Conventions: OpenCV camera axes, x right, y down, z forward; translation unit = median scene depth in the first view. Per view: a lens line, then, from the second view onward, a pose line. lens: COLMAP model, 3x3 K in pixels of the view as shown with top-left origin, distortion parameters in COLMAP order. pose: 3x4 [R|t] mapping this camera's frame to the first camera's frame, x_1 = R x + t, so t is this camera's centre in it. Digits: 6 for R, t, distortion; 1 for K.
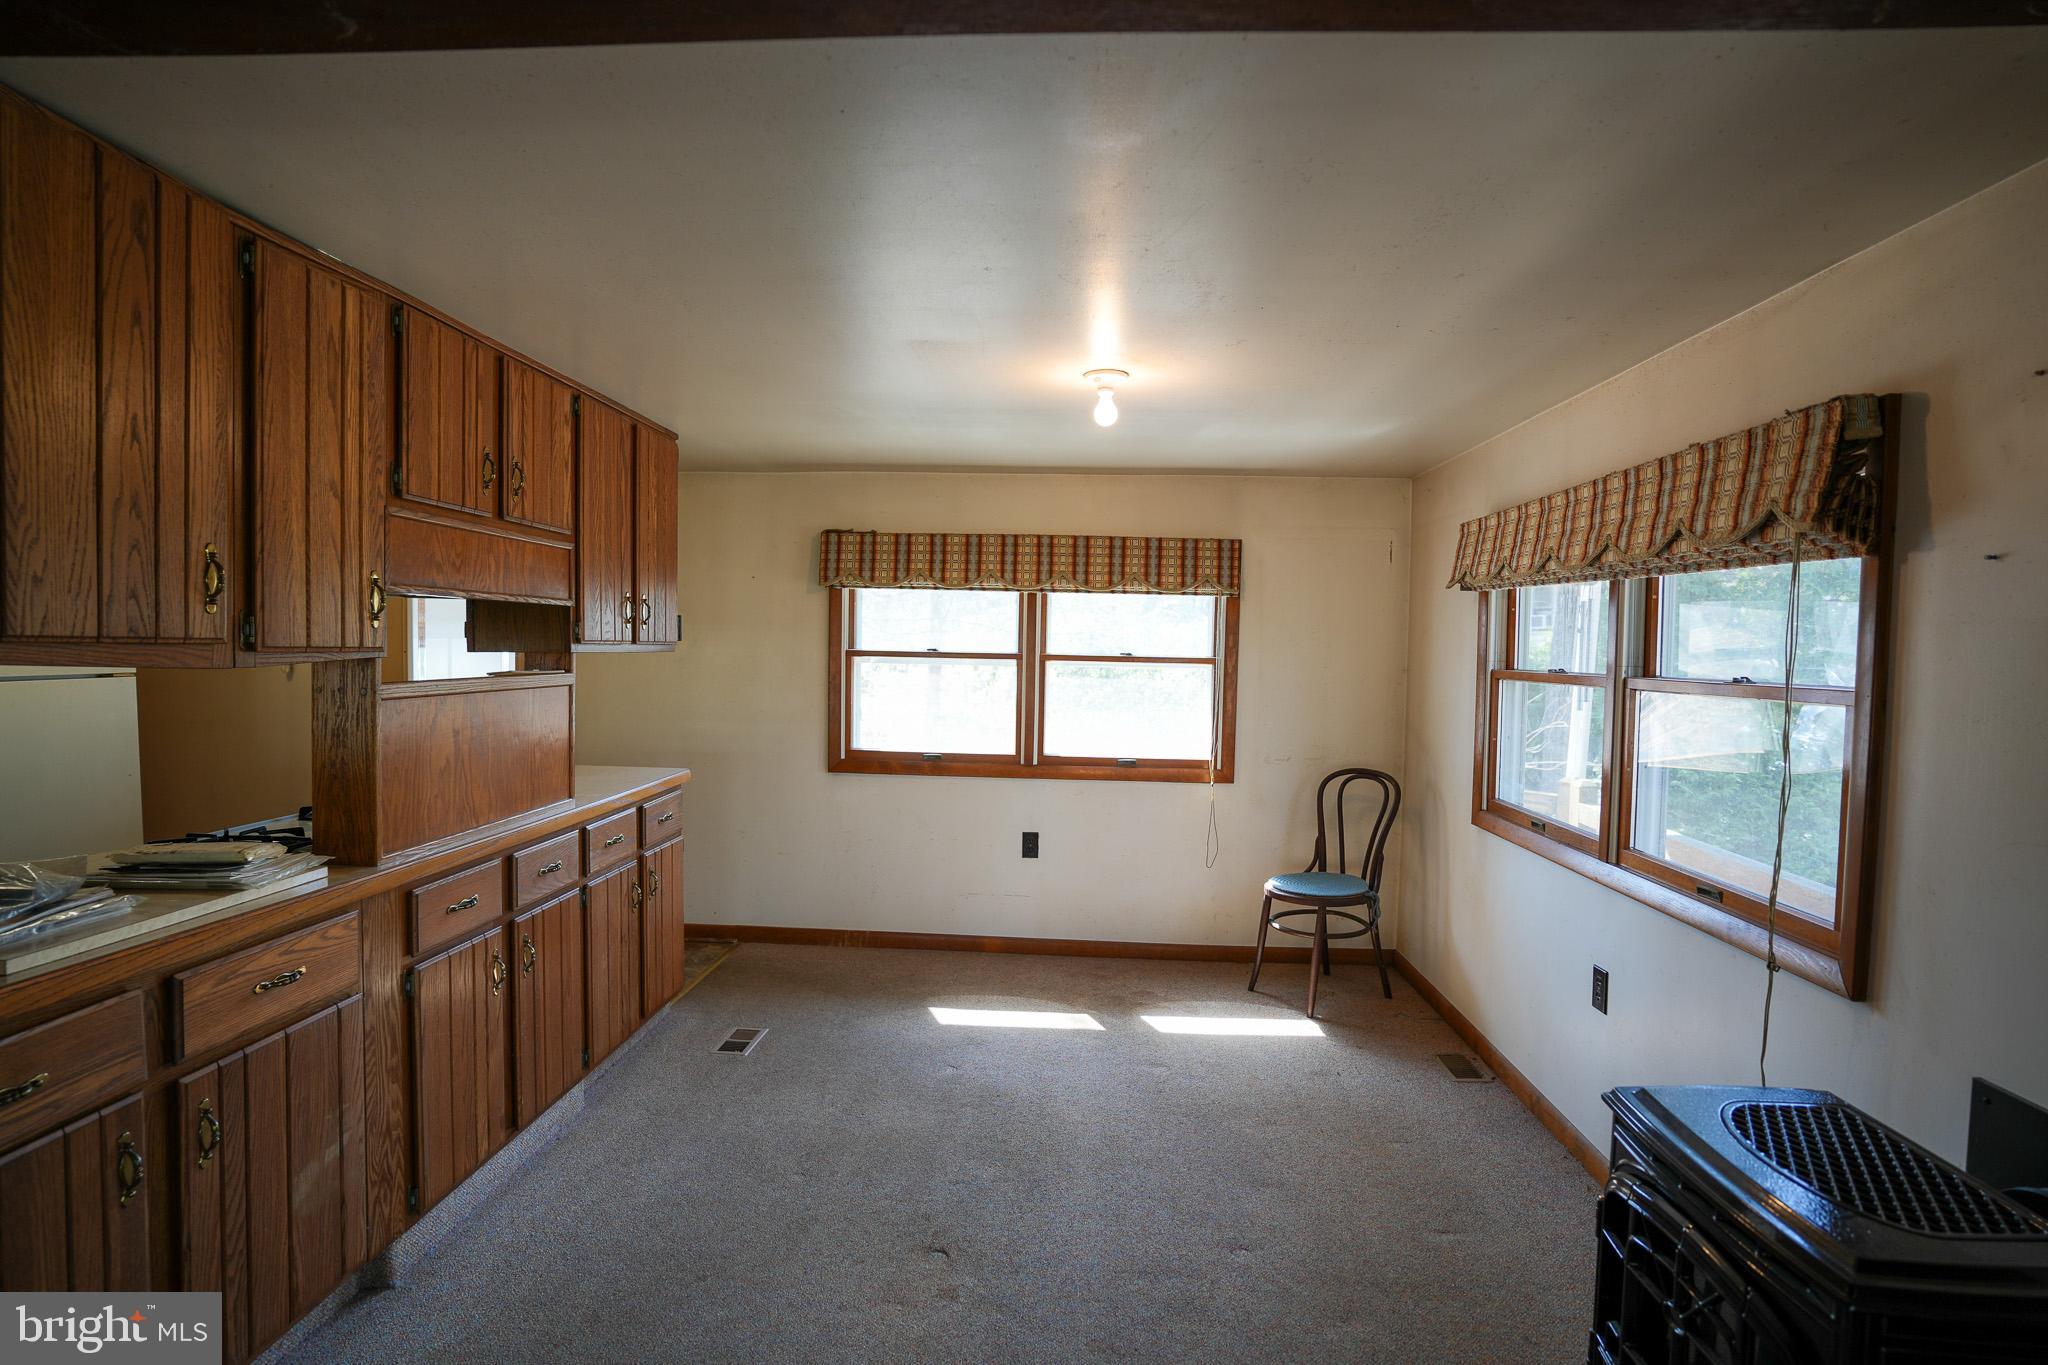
lens RADIAL K [[999.4, 0, 1024.6], [0, 999.4, 686.4], [0, 0, 1]] dist [-0.077666, 0.034589]
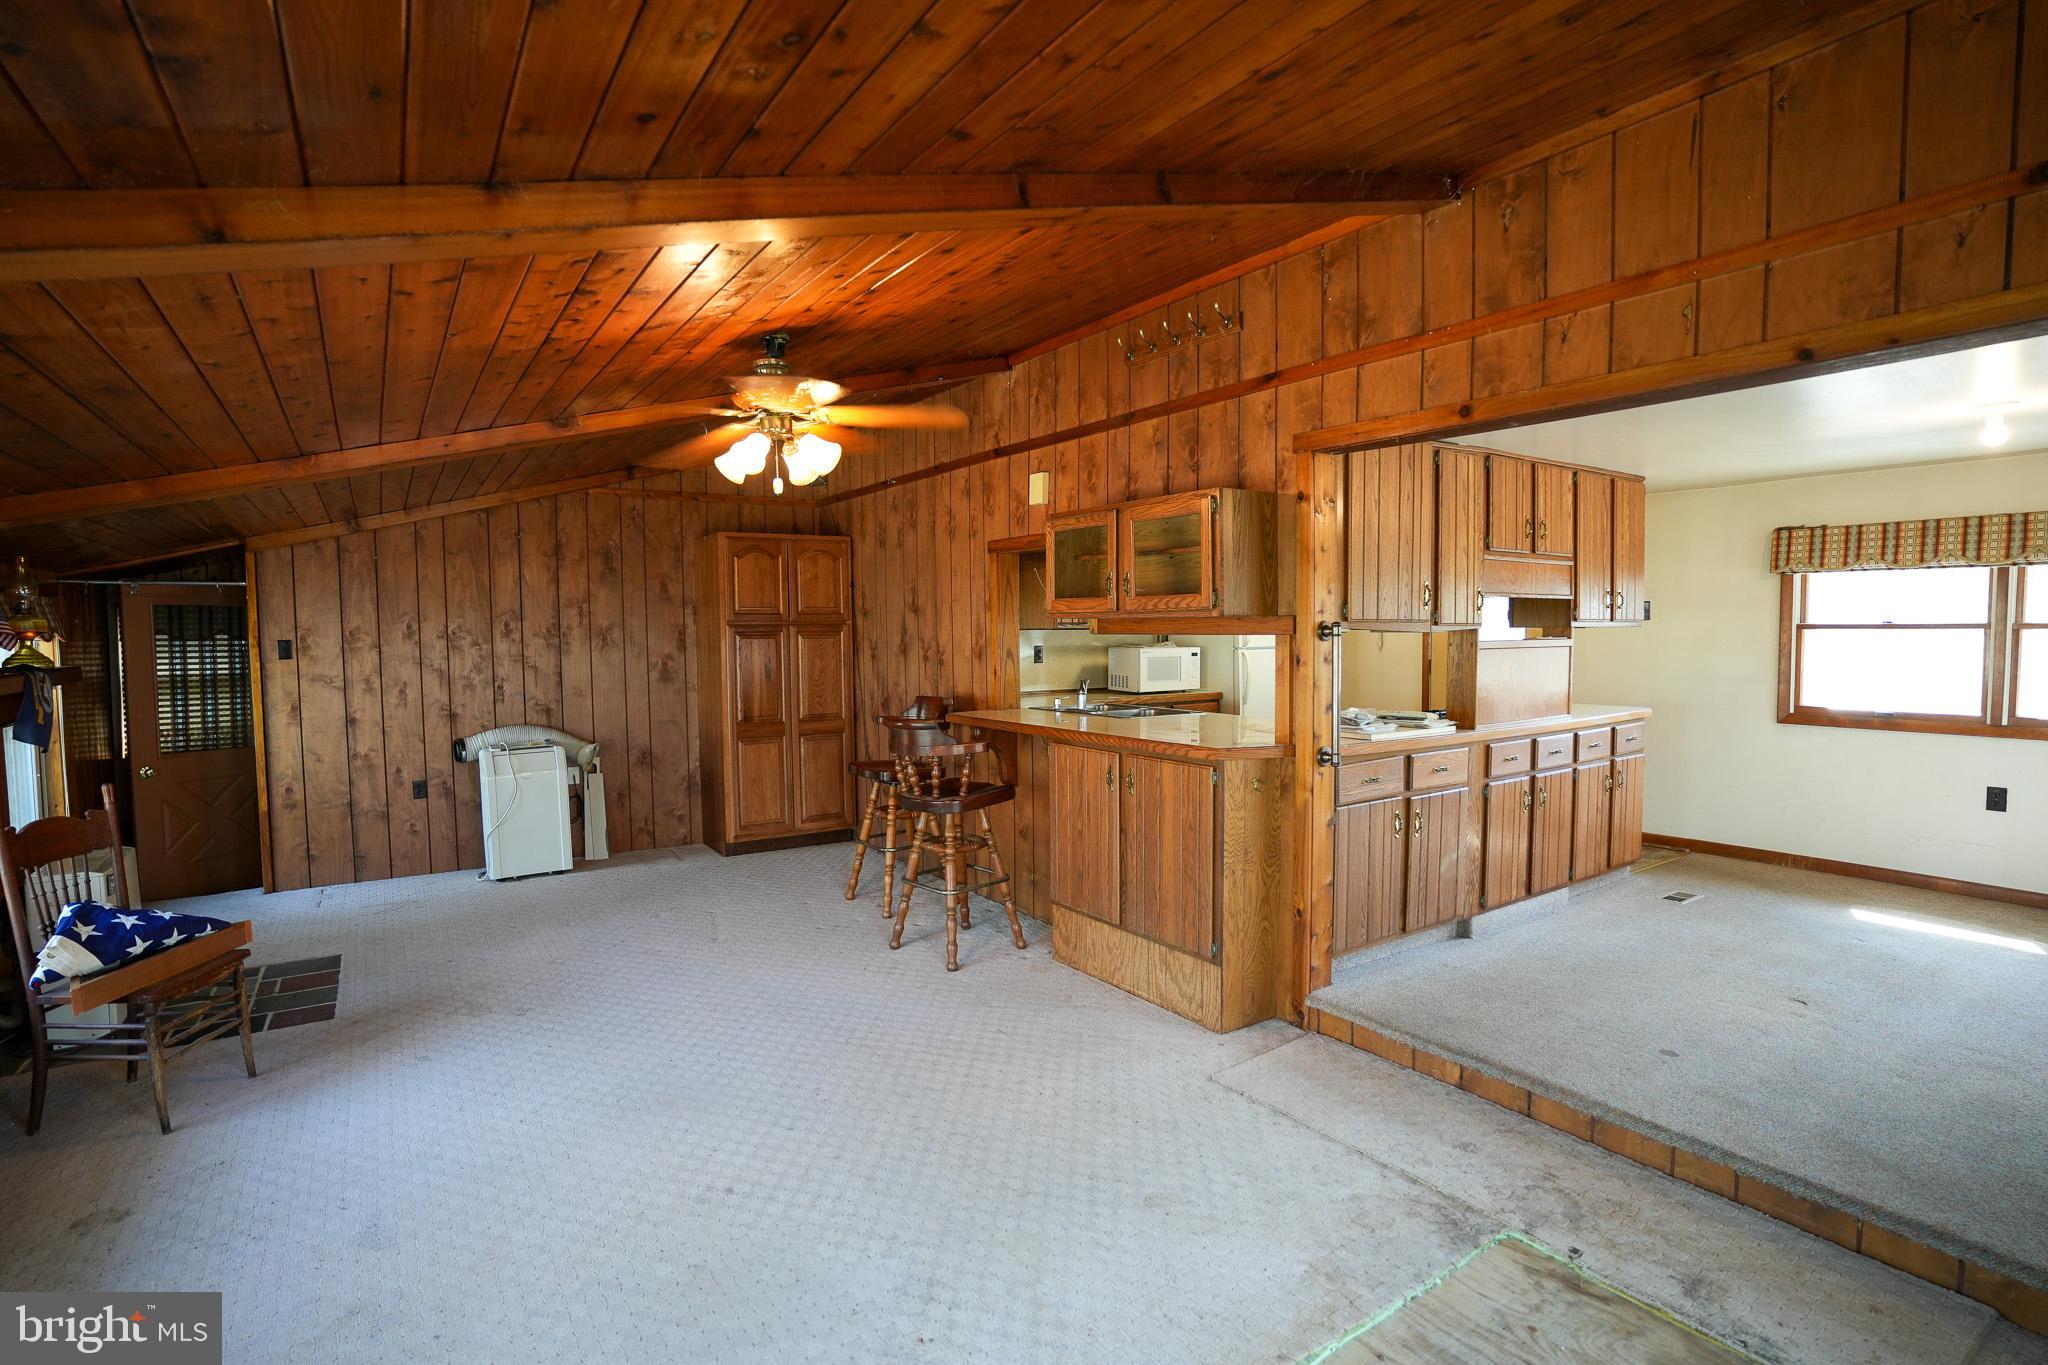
lens RADIAL K [[999.4, 0, 1020.8], [0, 999.4, 686.5], [0, 0, 1]] dist [-0.077666, 0.034589]
pose [[0.603305, 0.022984, -0.797180, 0.265171], [-0.013121, 0.999735, 0.018894, 0.041846], [0.797403, -0.000939, 0.603447, -0.657492]]
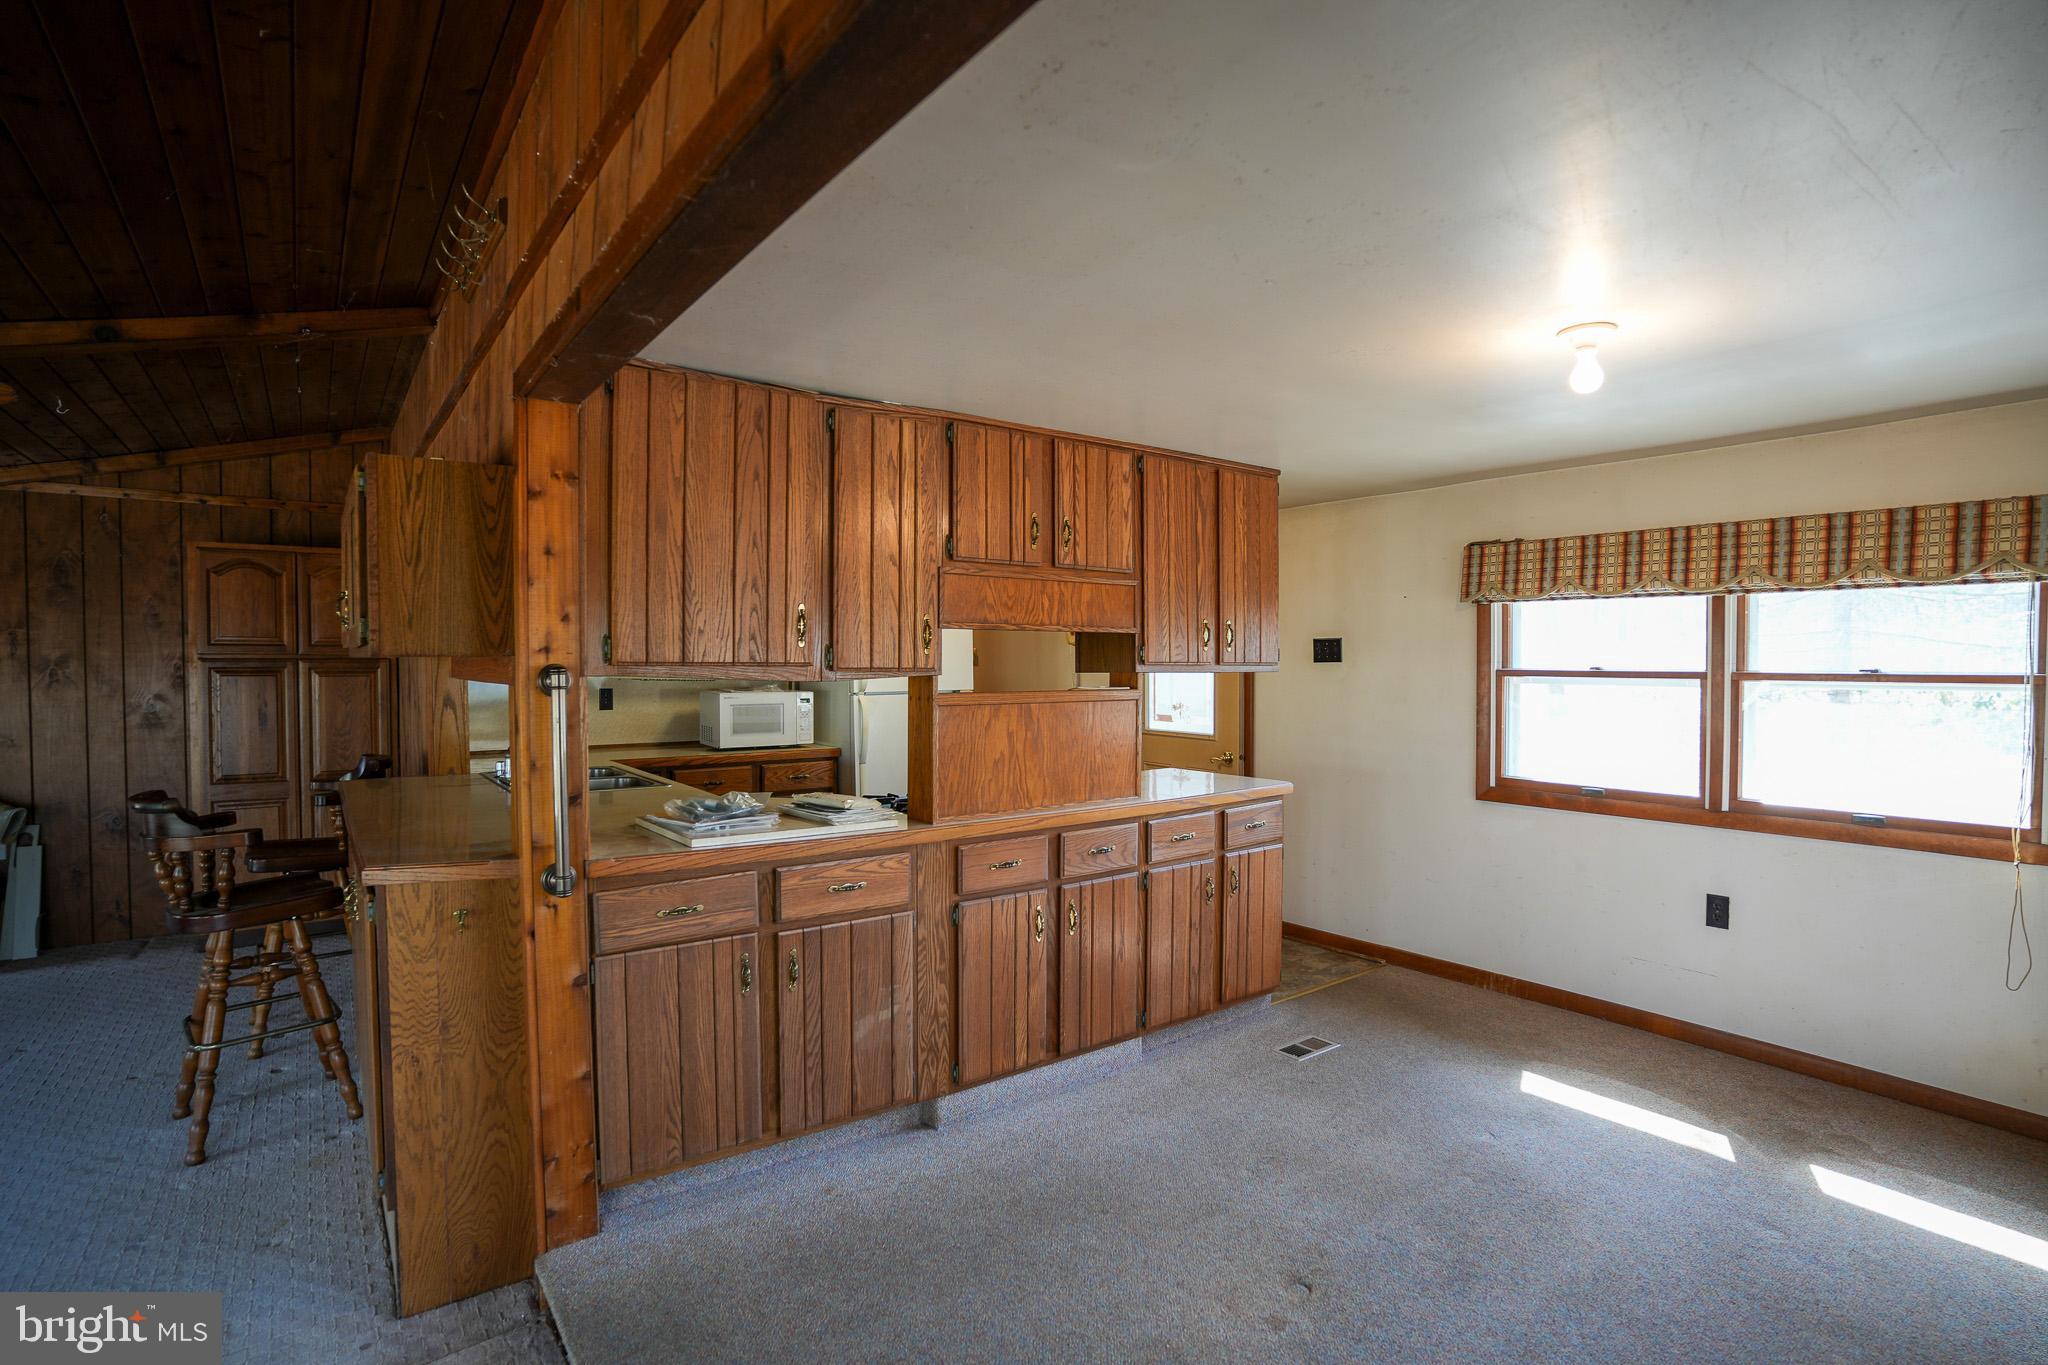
lens RADIAL K [[999.4, 0, 1029.7], [0, 999.4, 686.5], [0, 0, 1]] dist [-0.077666, 0.034589]
pose [[0.646072, 0.001158, -0.763276, 0.331827], [-0.021103, 0.999644, -0.016345, 0.004396], [0.762985, 0.026667, 0.645866, 0.108551]]
